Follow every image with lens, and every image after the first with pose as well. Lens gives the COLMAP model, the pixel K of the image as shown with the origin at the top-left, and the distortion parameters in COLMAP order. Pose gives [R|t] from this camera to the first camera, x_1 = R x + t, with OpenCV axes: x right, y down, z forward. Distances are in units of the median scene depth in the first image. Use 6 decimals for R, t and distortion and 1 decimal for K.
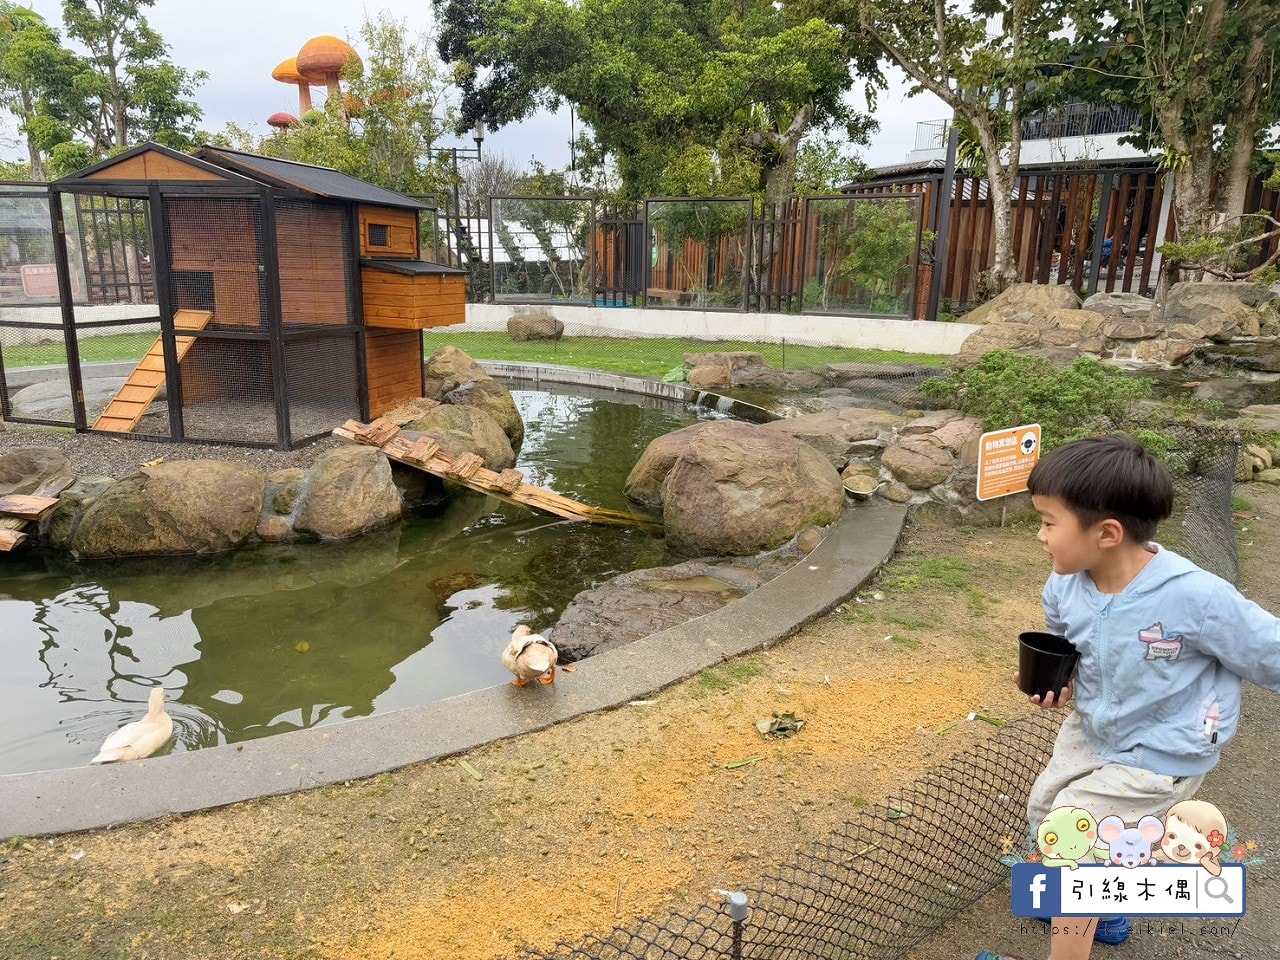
lens RADIAL K [[840.3, 0, 640.0], [0, 840.3, 480.0], [0, 0, 1]] dist [0.040589, -0.111735]
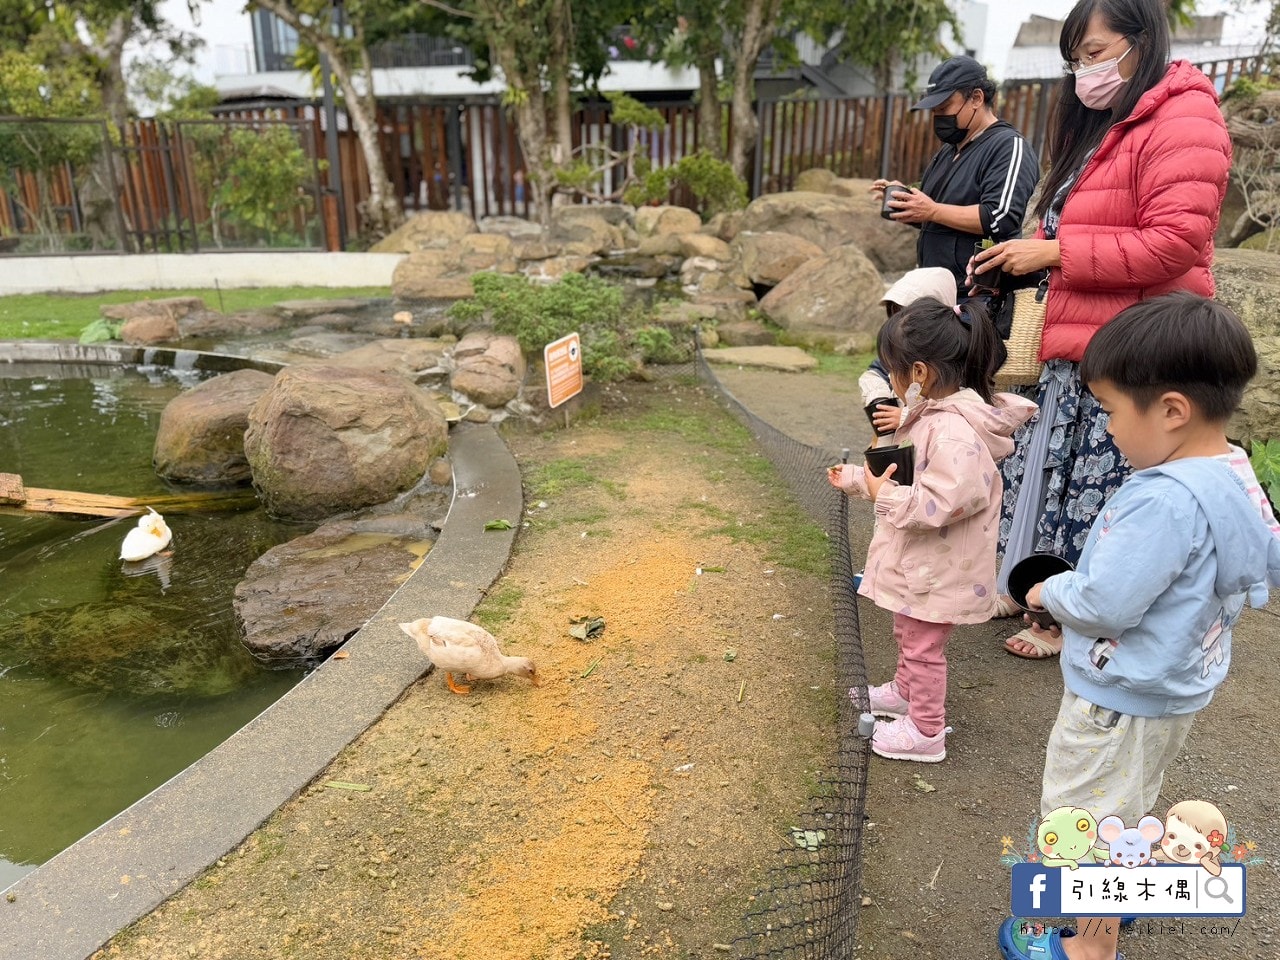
lens RADIAL K [[859.6, 0, 640.0], [0, 859.6, 480.0], [0, 0, 1]] dist [-0.046422, -0.001096]
pose [[0.750088, -0.210923, 0.626801, -0.107225], [0.166034, 0.977482, 0.130237, -0.004799], [-0.640157, 0.006381, 0.768218, 0.035825]]
